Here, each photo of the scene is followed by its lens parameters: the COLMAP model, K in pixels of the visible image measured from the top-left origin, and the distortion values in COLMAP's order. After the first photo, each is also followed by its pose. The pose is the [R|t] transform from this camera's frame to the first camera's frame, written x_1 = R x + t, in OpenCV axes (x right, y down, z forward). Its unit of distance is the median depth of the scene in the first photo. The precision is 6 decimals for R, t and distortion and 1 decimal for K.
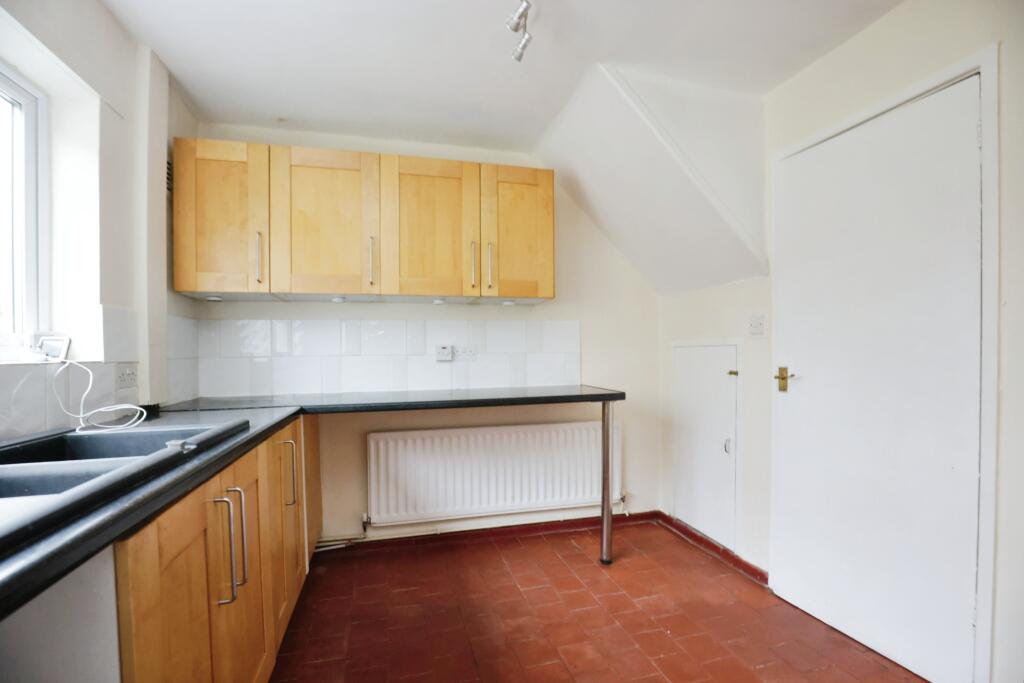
lens RADIAL K [[477.1, 0, 512.1], [0, 477.1, 348.4], [0, 0, 1]] dist [-0.022322, 0.000442]
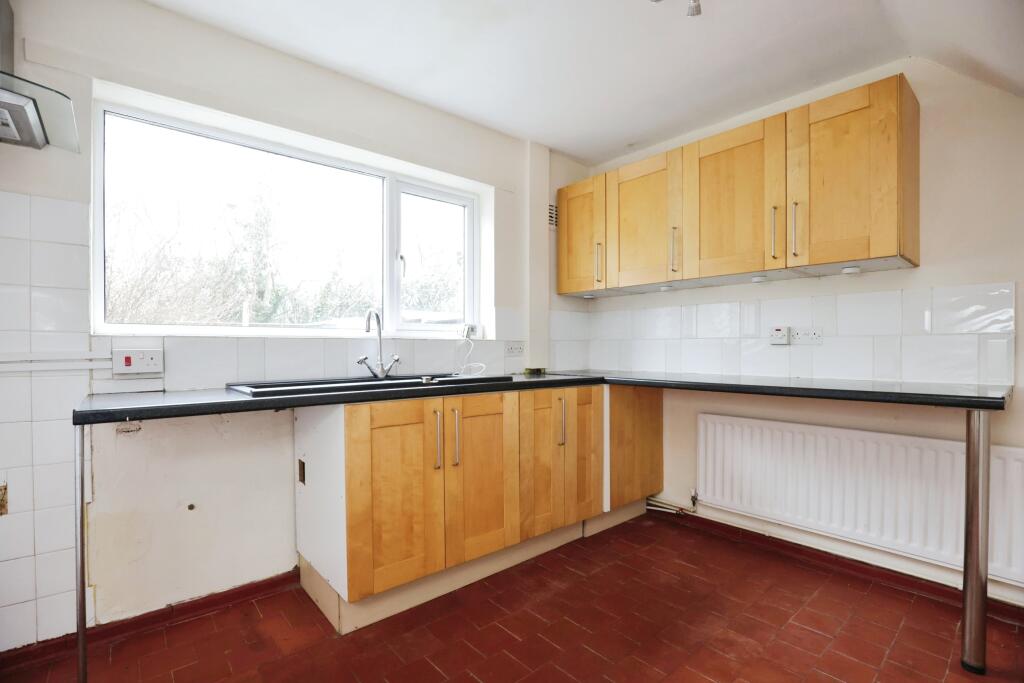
lens RADIAL K [[471.0, 0, 512.0], [0, 471.0, 341.5], [0, 0, 1]] dist [-0.020162, 0.000701]
pose [[0.440255, 0.000927, -0.897872, 0.472101], [-0.000218, 1.000000, 0.000925, 0.022071], [0.897873, -0.000212, 0.440255, 0.193022]]
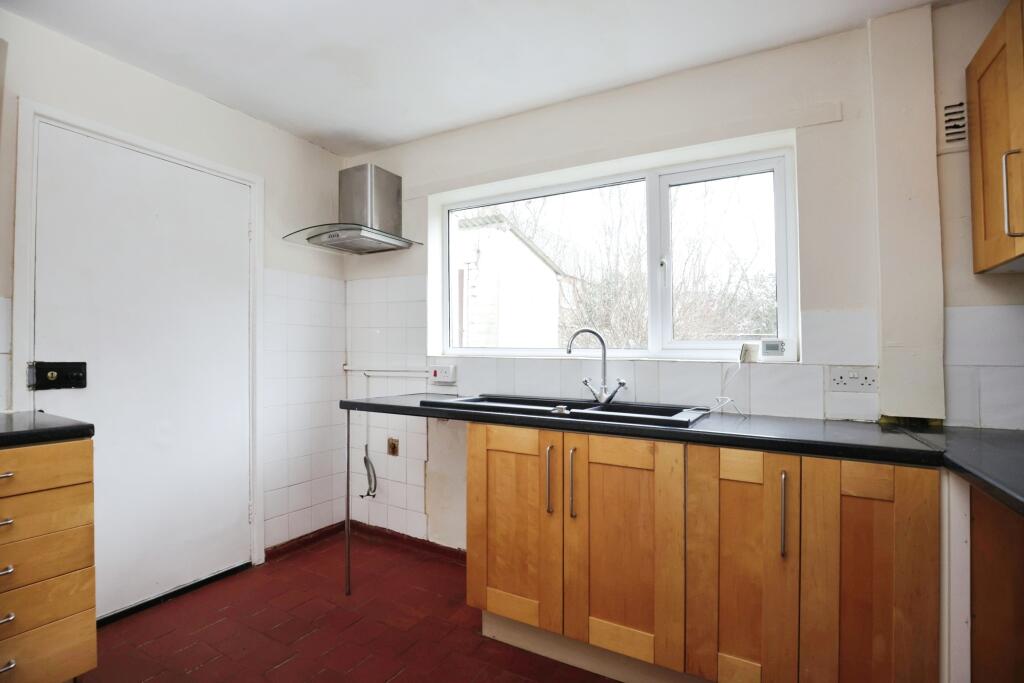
lens RADIAL K [[470.4, 0, 515.0], [0, 470.4, 345.4], [0, 0, 1]] dist [-0.021444, 0.000280]
pose [[-0.681492, -0.014472, -0.731683, 0.256934], [-0.005460, 0.999877, -0.014691, 0.003581], [0.731805, -0.006017, -0.681487, 0.834929]]
